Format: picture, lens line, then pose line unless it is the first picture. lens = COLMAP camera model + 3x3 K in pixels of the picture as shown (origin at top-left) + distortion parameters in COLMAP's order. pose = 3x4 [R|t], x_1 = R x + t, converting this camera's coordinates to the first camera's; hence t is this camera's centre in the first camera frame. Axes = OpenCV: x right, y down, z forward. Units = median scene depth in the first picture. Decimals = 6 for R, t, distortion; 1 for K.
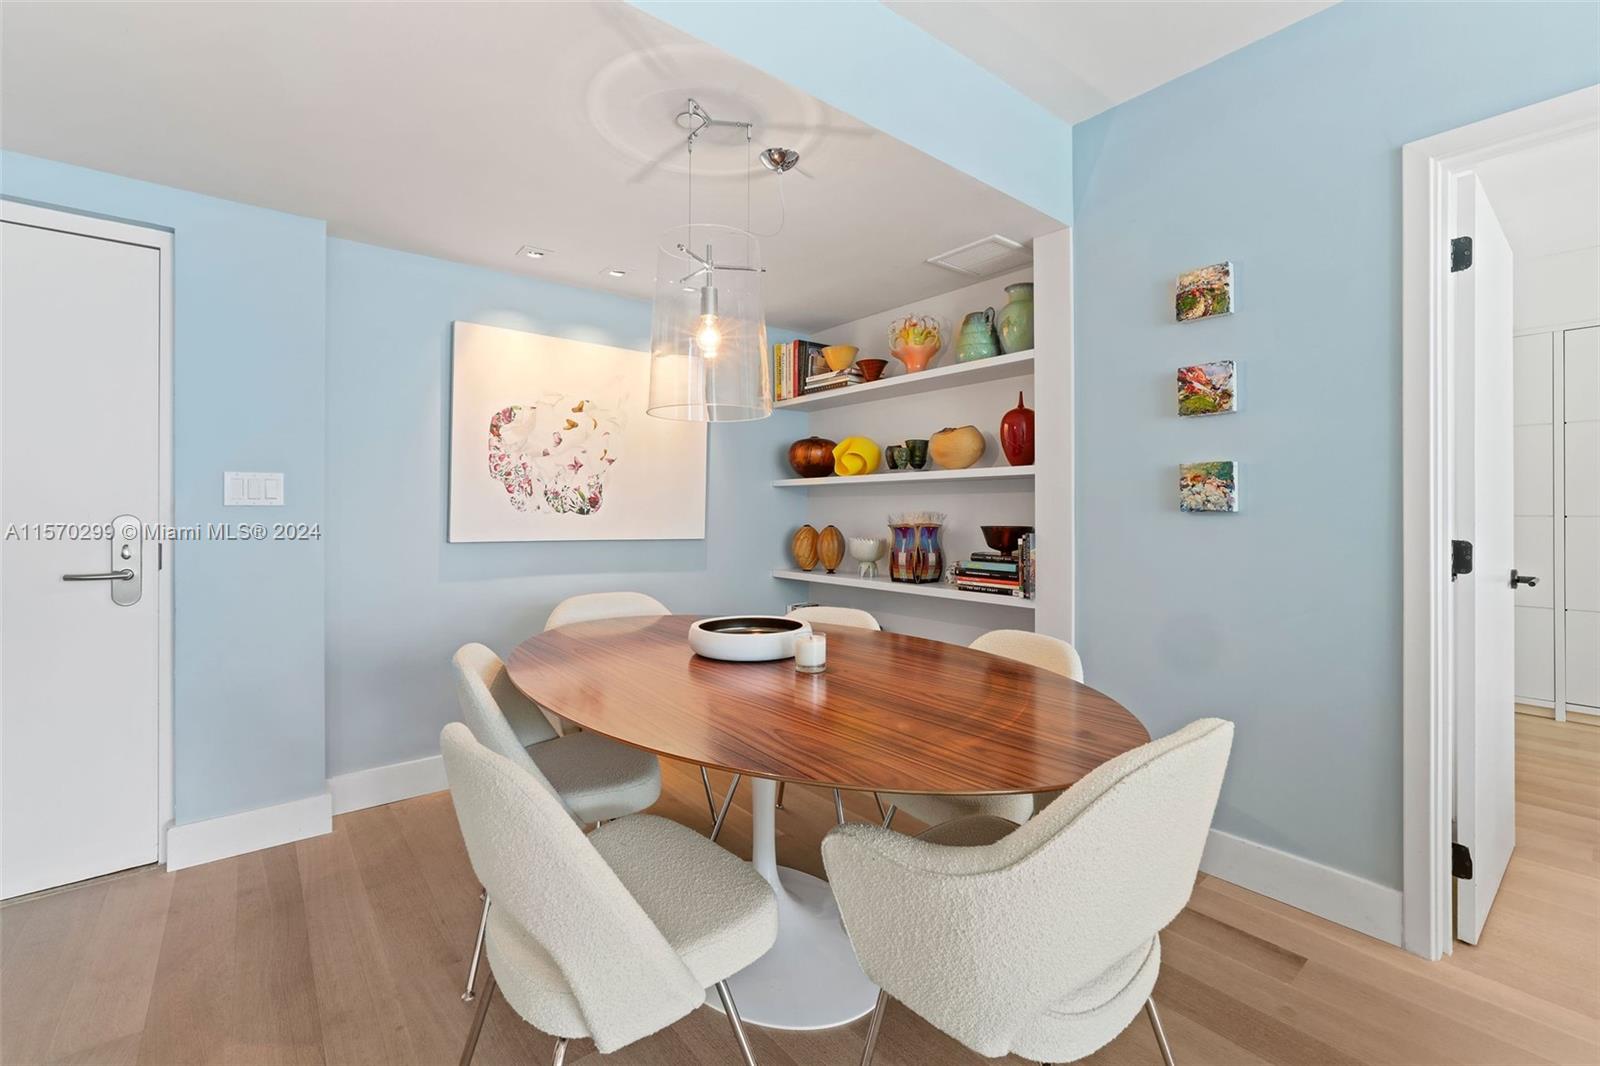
lens RADIAL K [[689.6, 0, 796.7], [0, 689.6, 520.7], [0, 0, 1]] dist [-0.001818, 0.000723]
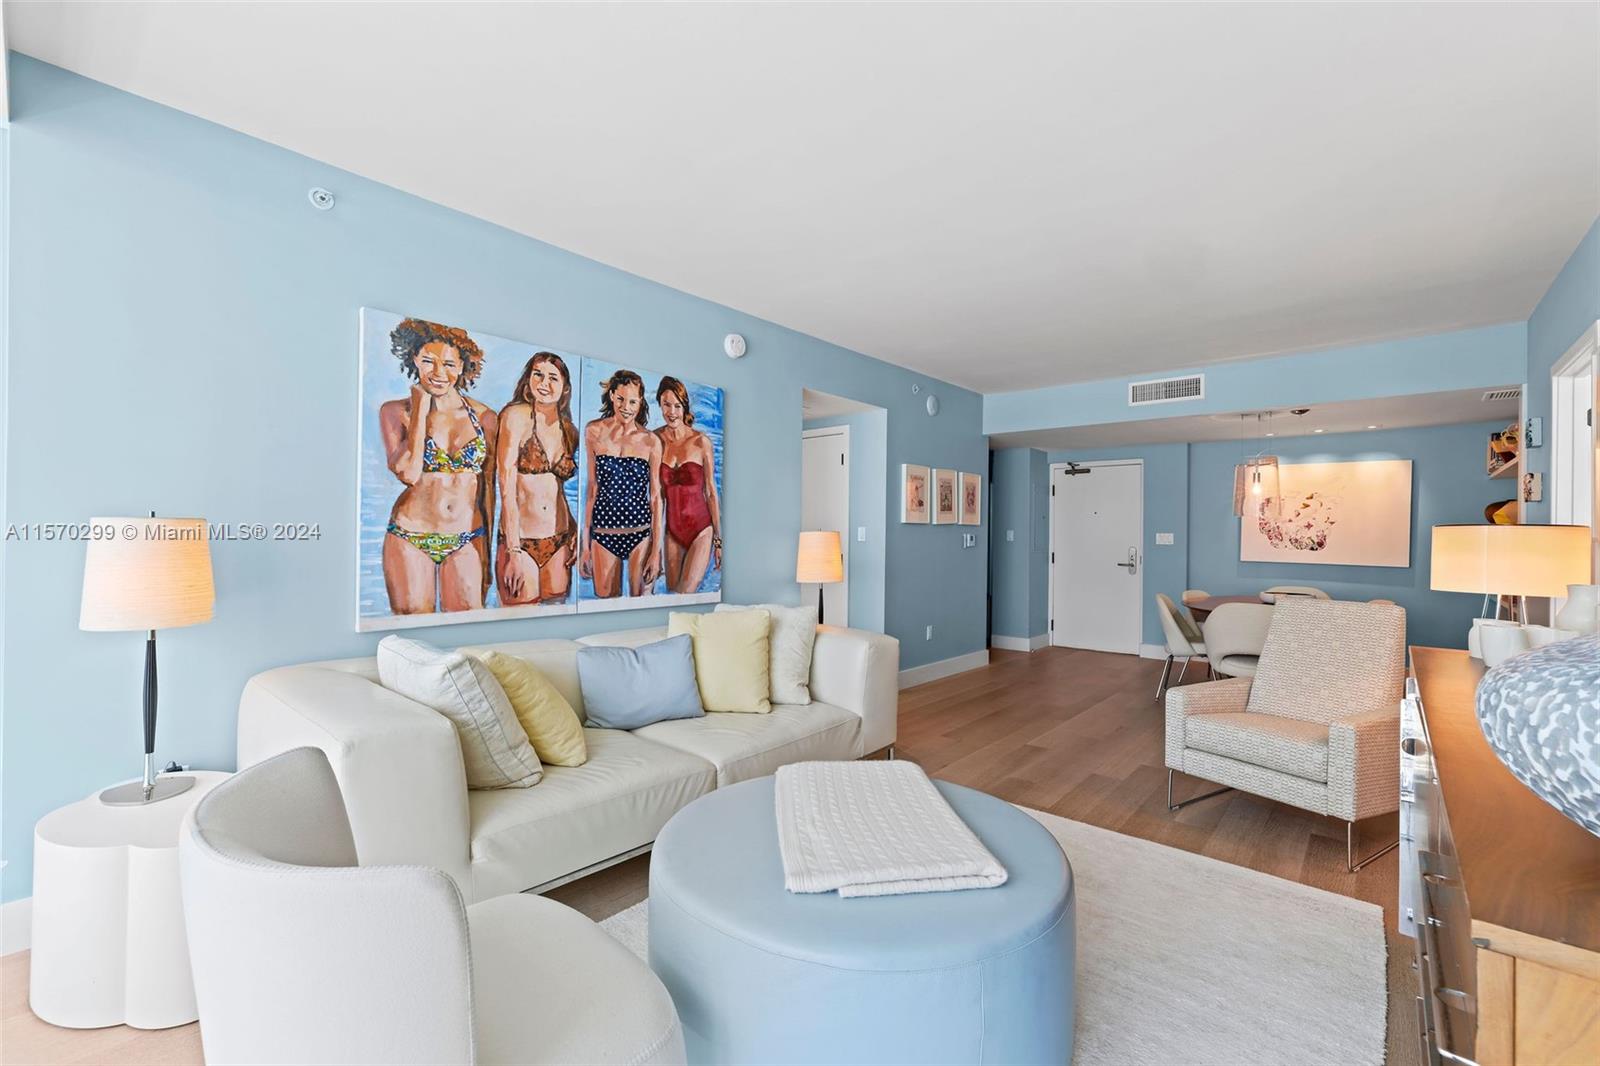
lens RADIAL K [[698.8, 0, 795.7], [0, 698.8, 535.5], [0, 0, 1]] dist [-0.000909, 0.000260]
pose [[0.185295, 0.000851, -0.982683, 1.447947], [-0.028119, 0.999595, -0.004436, -0.001665], [0.982281, 0.028454, 0.185244, -0.866430]]
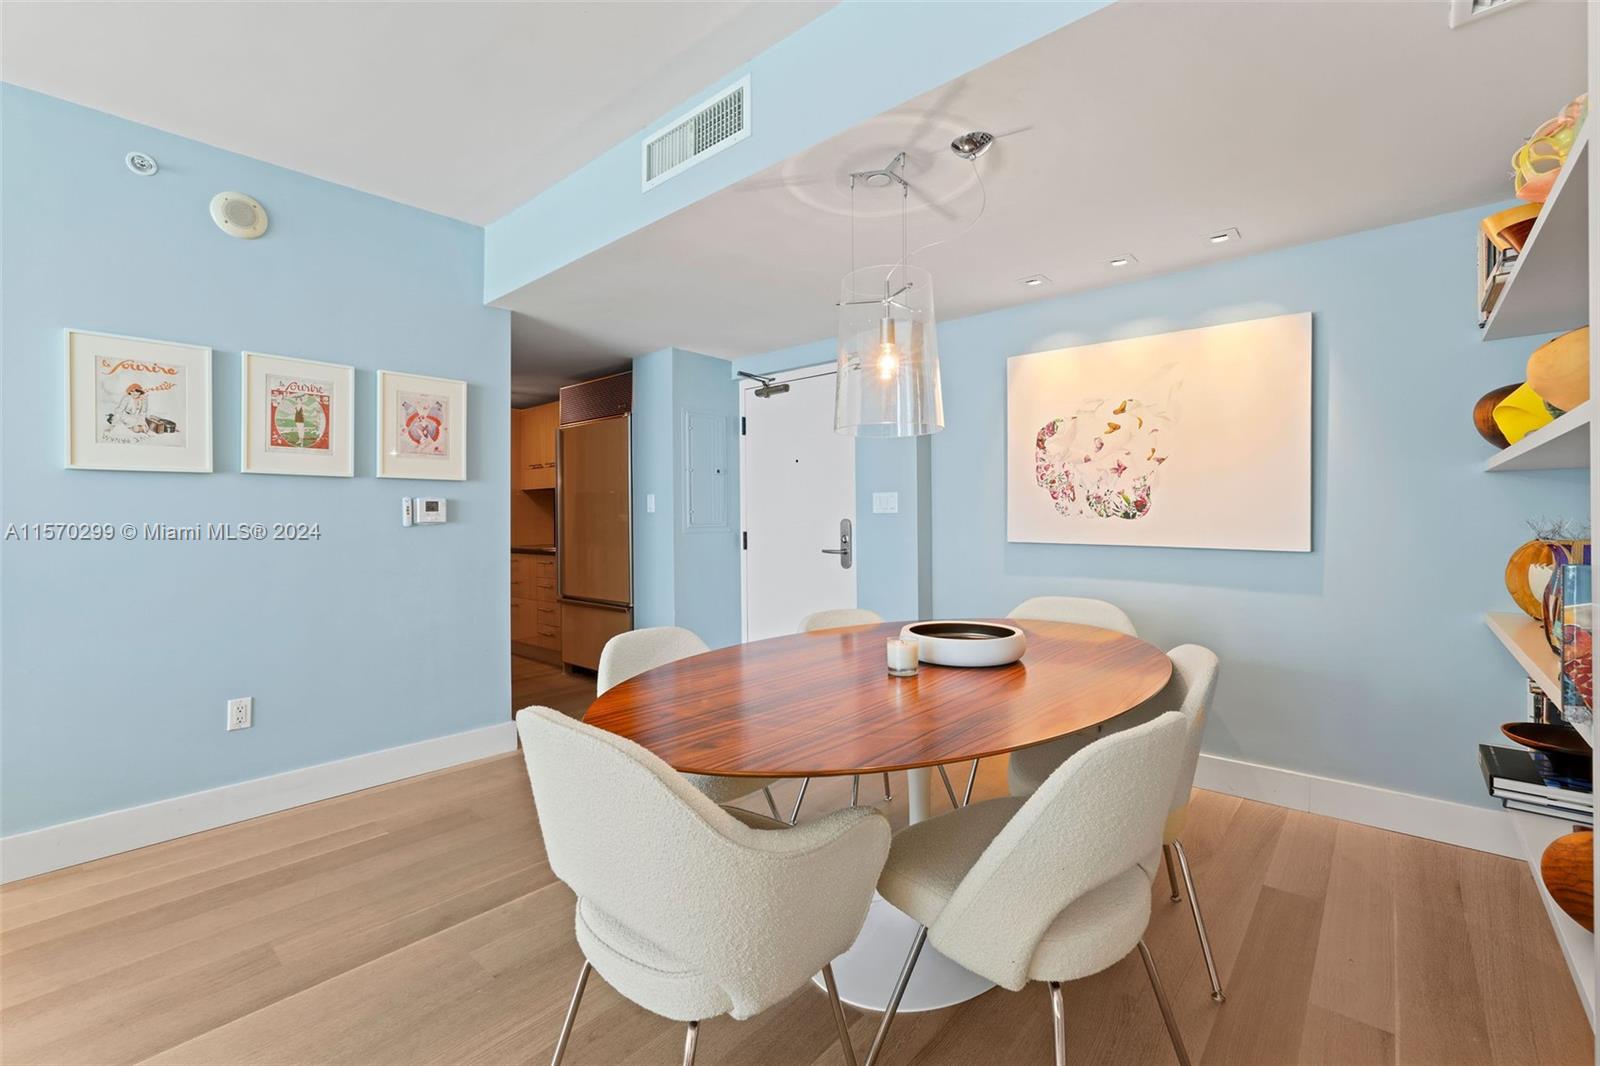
lens RADIAL K [[689.6, 0, 796.7], [0, 689.6, 520.7], [0, 0, 1]] dist [-0.001818, 0.000723]
pose [[0.163785, 0.003026, -0.986491, 0.587690], [-0.010269, 0.999946, 0.001362, -0.003216], [0.986443, 0.009908, 0.163807, 0.408547]]
